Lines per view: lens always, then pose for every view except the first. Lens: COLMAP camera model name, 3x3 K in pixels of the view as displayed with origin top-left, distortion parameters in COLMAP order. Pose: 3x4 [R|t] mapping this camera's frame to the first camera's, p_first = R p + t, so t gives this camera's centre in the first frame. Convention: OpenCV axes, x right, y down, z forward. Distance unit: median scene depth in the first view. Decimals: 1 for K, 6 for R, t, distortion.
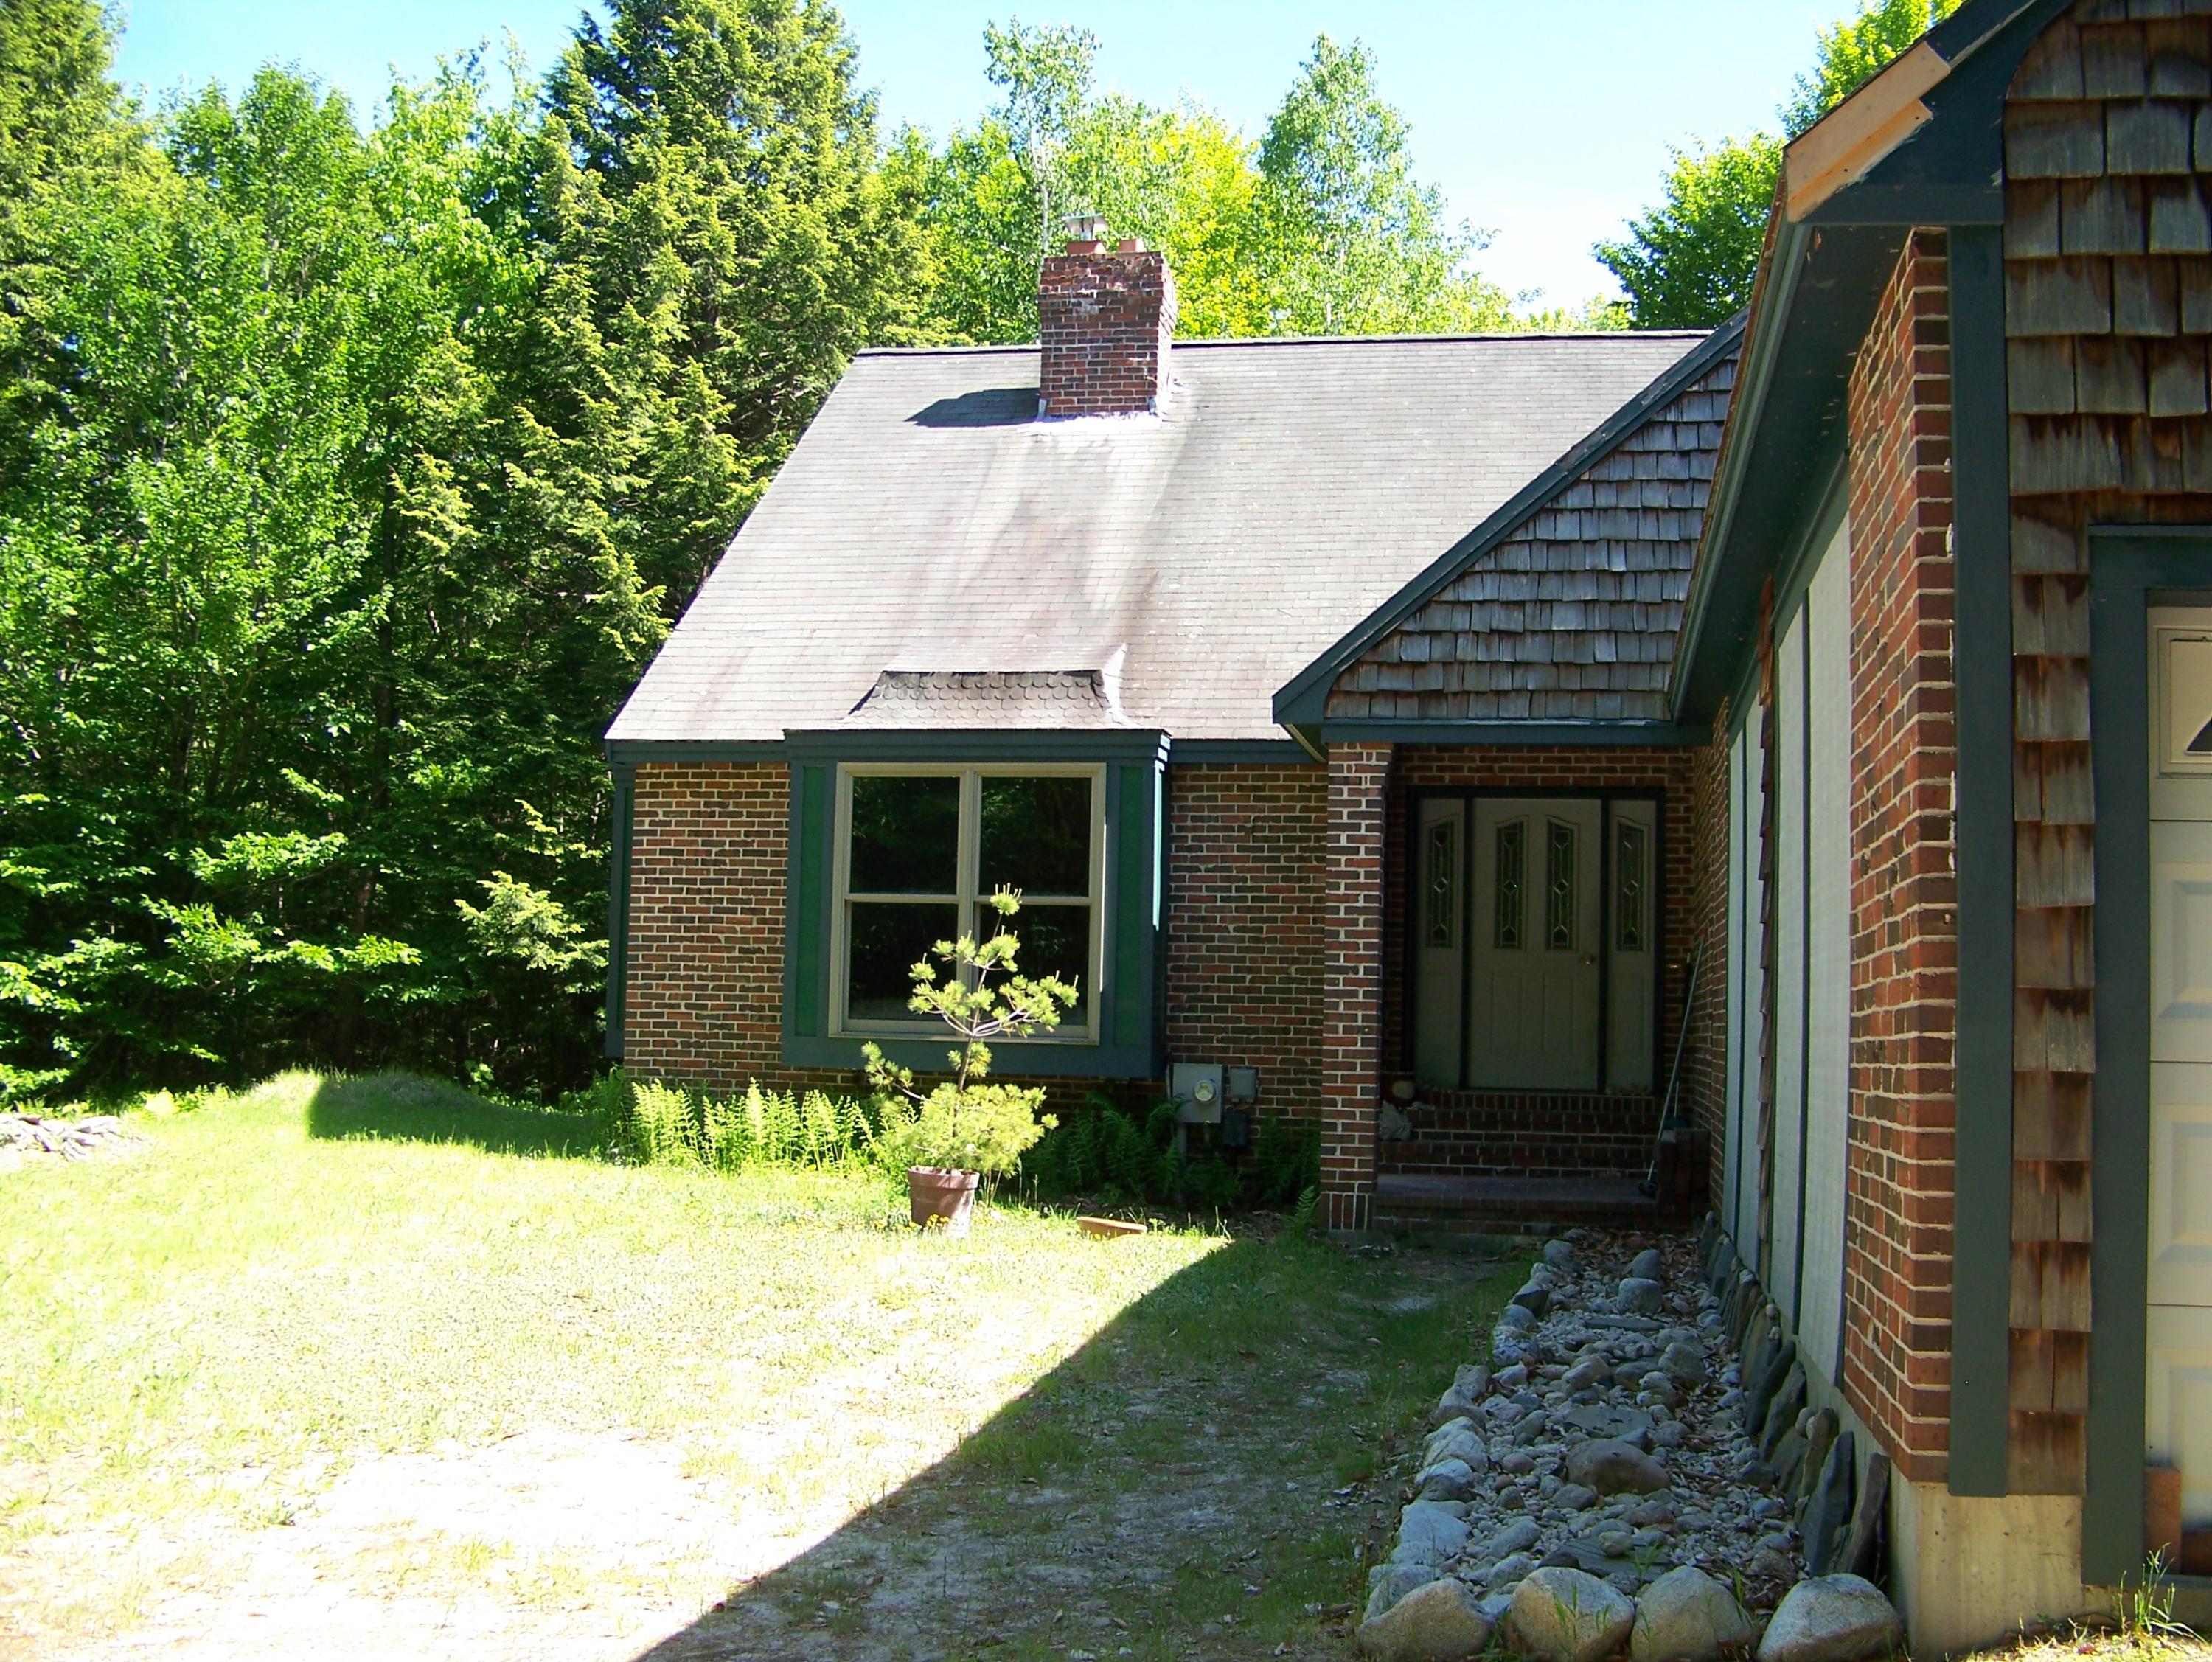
lens RADIAL K [[2249.7, 0, 1161.0], [0, 2249.7, 847.6], [0, 0, 1]] dist [-0.248612, 0.306606]
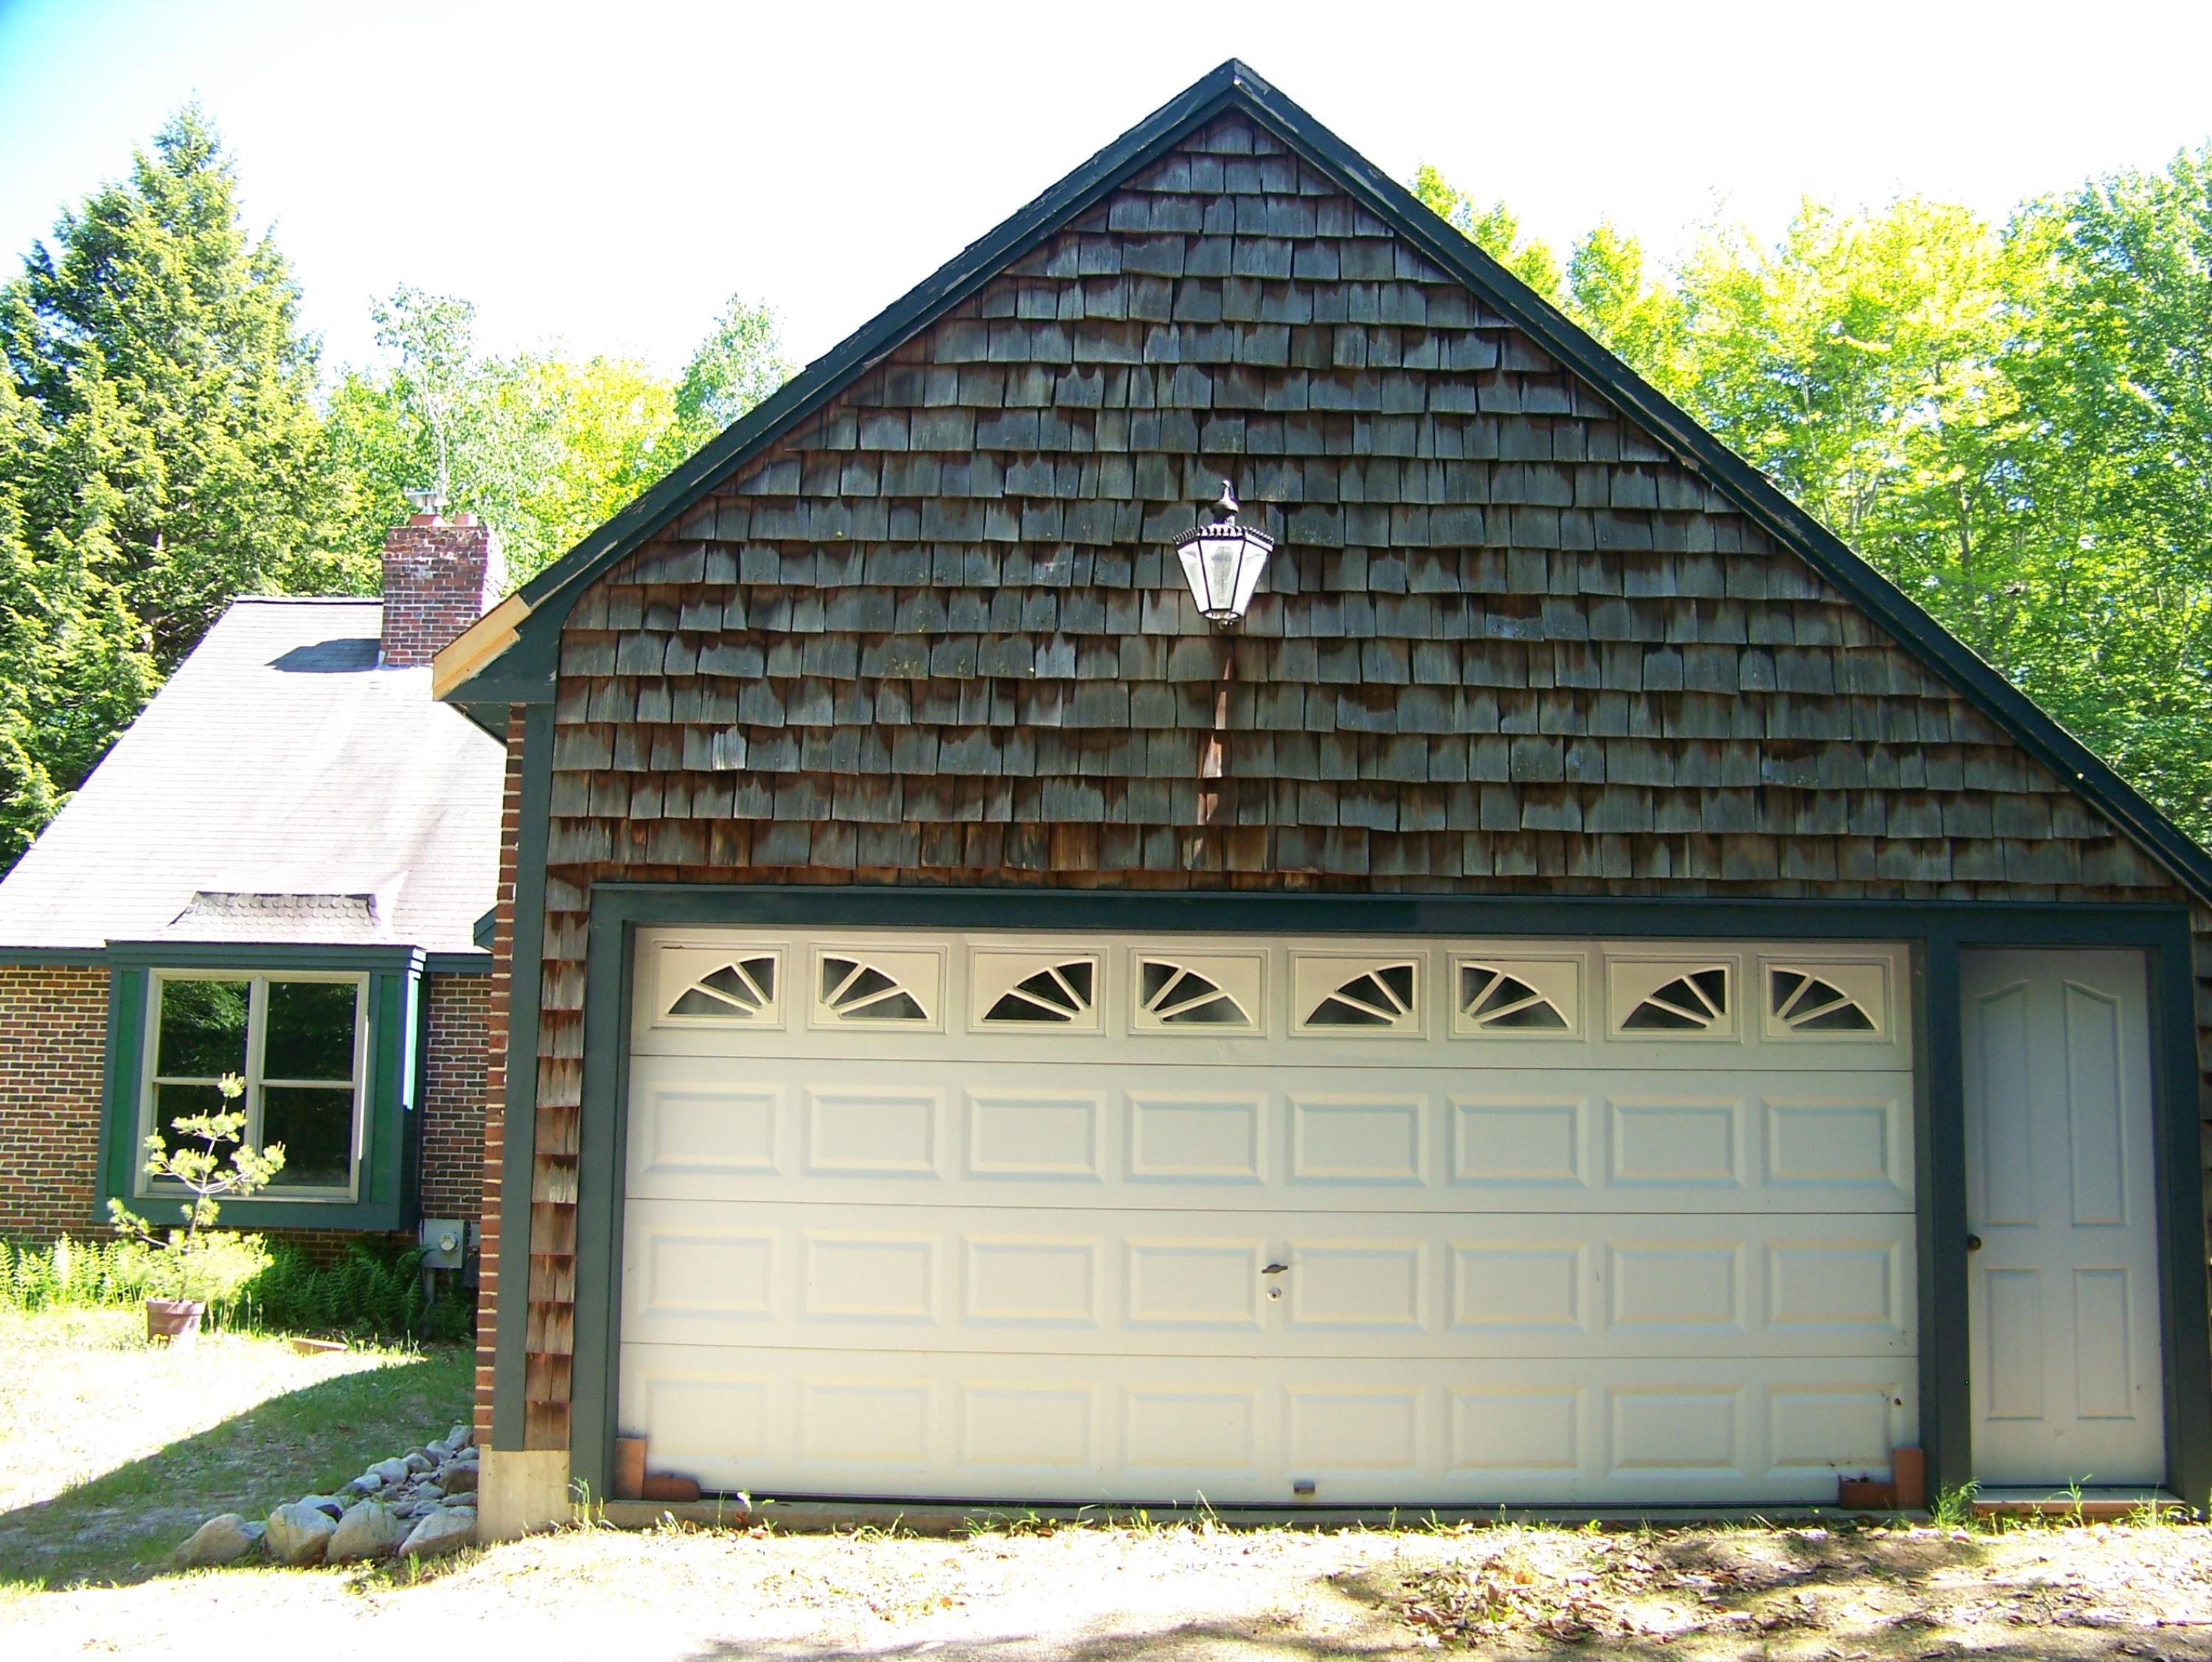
lens RADIAL K [[2249.7, 0, 1161.0], [0, 2249.7, 847.6], [0, 0, 1]] dist [-0.248612, 0.306606]
pose [[0.981105, 0.014987, 0.192896, 0.157951], [-0.000043, 0.997012, -0.077246, -0.012402], [-0.193477, 0.075778, 0.978174, -0.237370]]
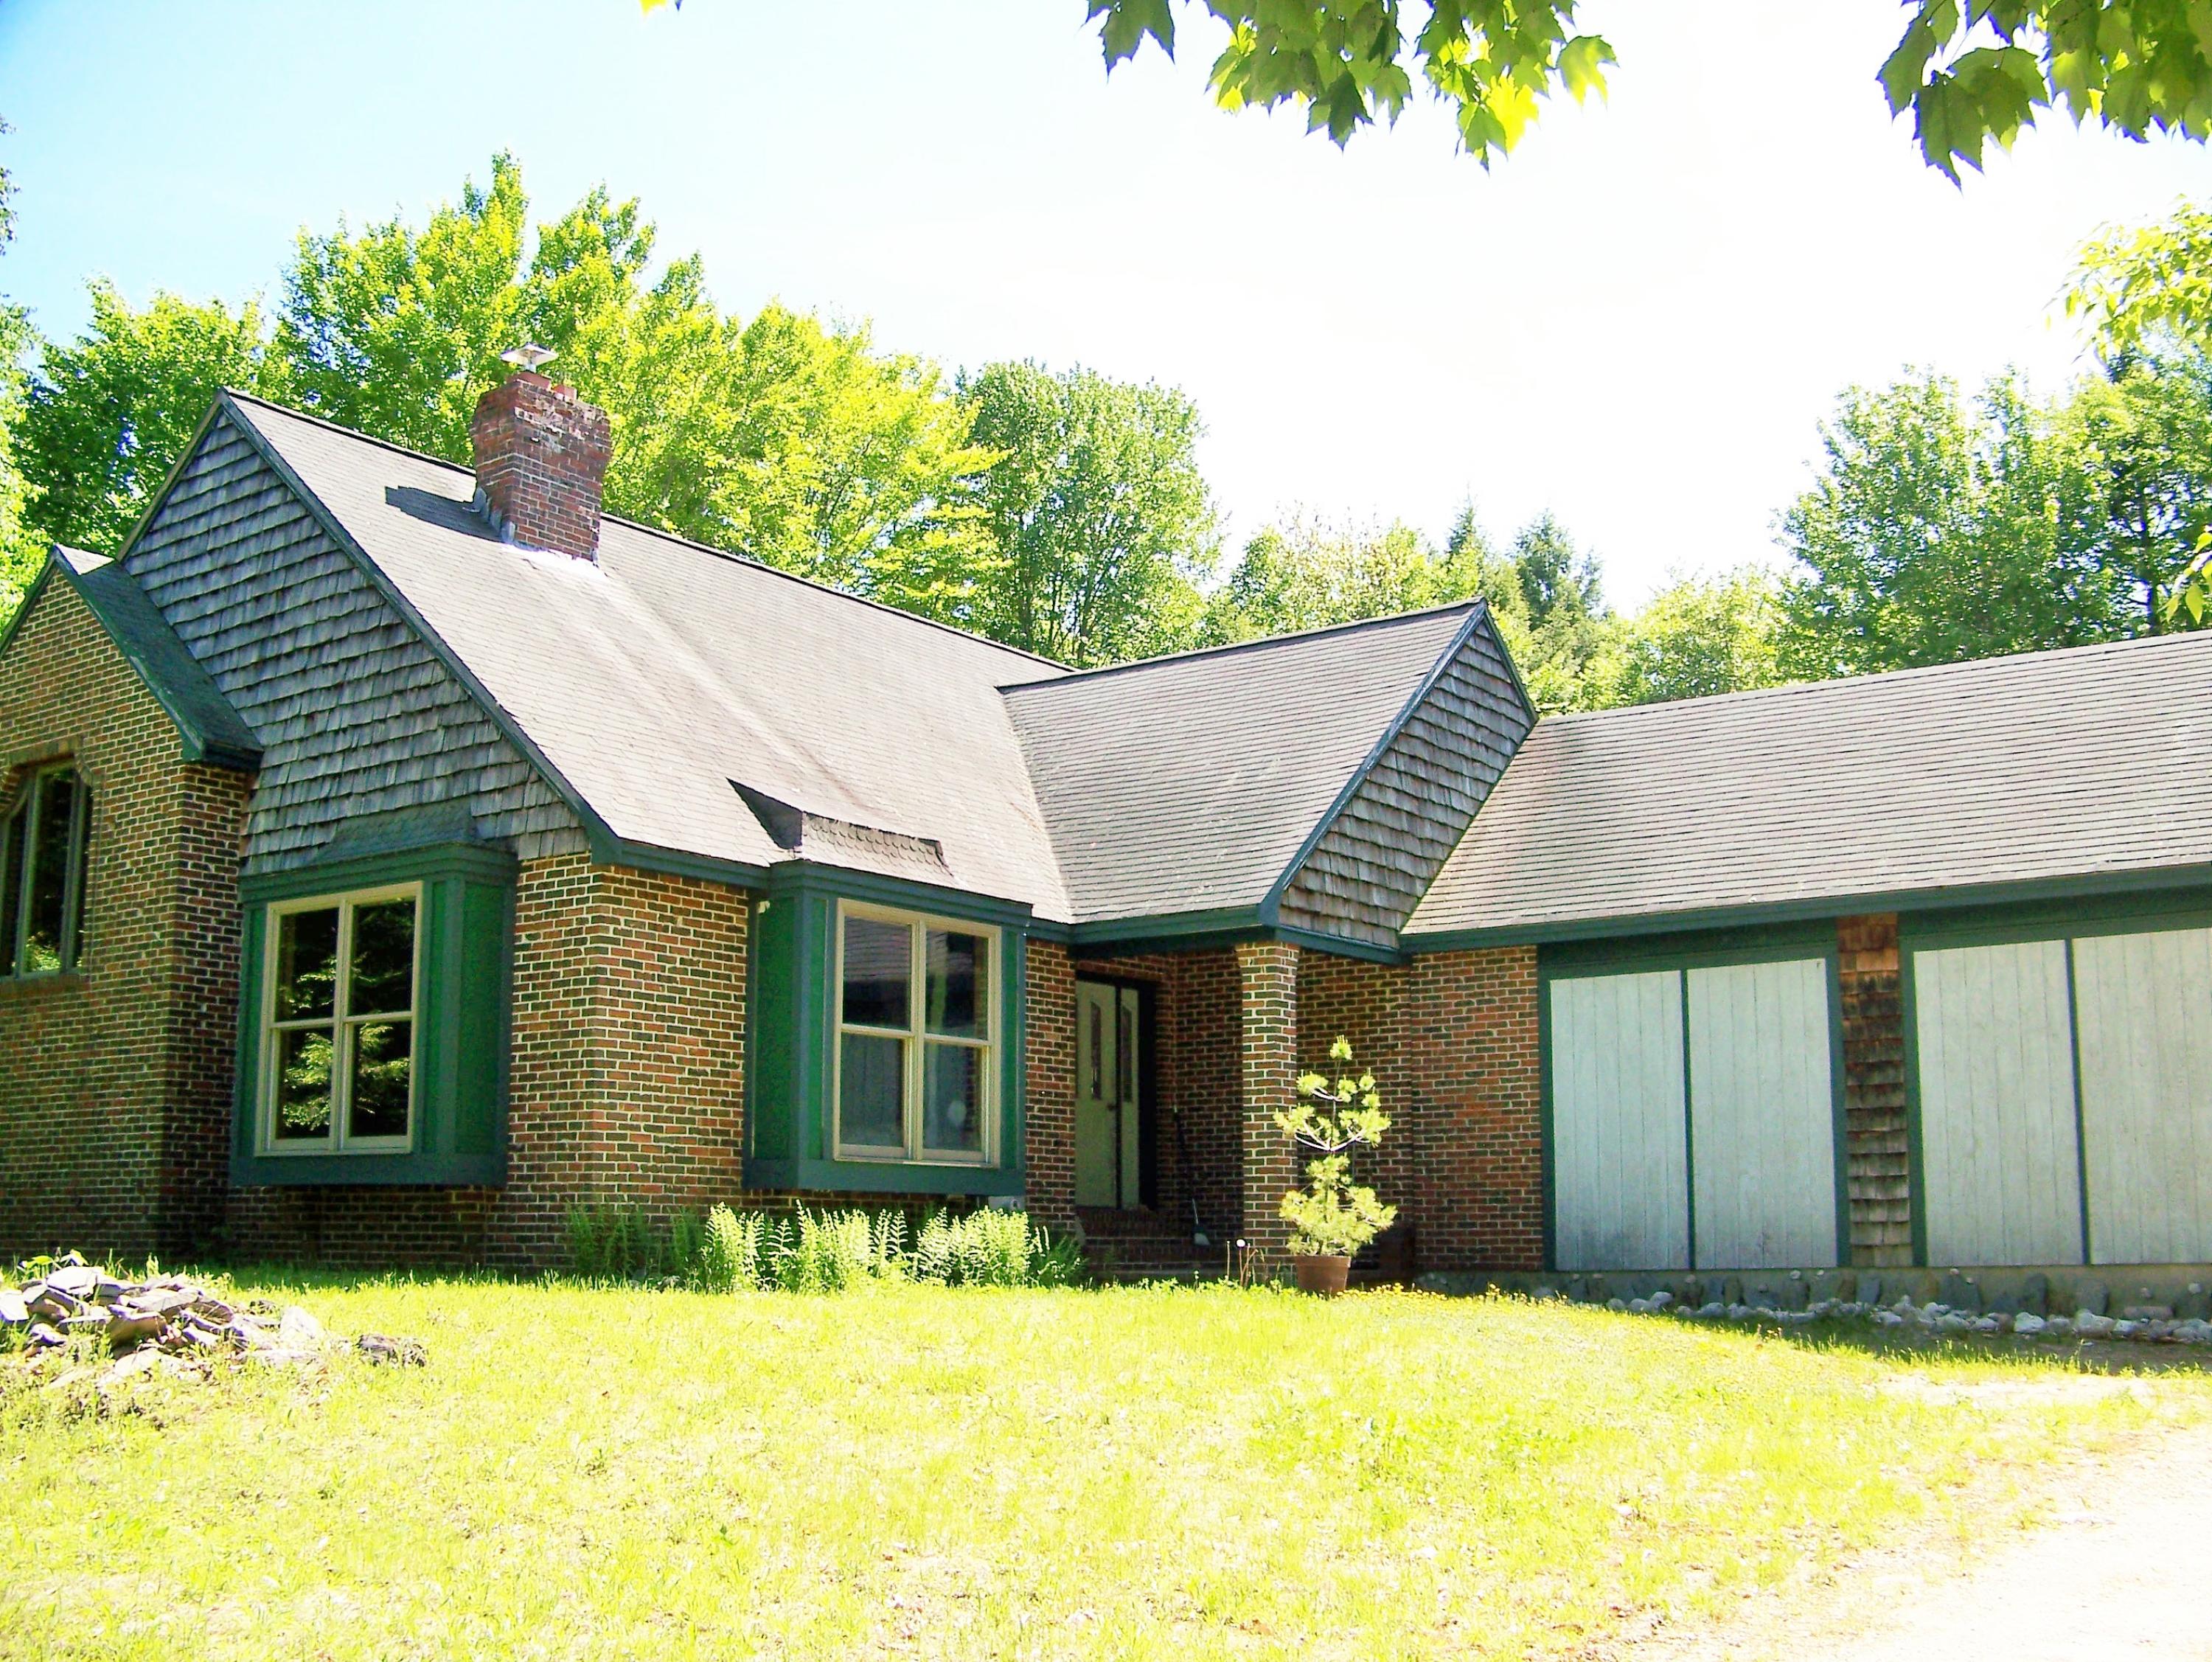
lens RADIAL K [[2249.7, 0, 1161.0], [0, 2249.7, 847.6], [0, 0, 1]] dist [-0.248612, 0.306606]
pose [[0.429487, 0.132134, 0.893354, -0.979332], [-0.057997, 0.991232, -0.118728, 0.052207], [-0.901209, -0.000820, 0.433385, 0.394058]]
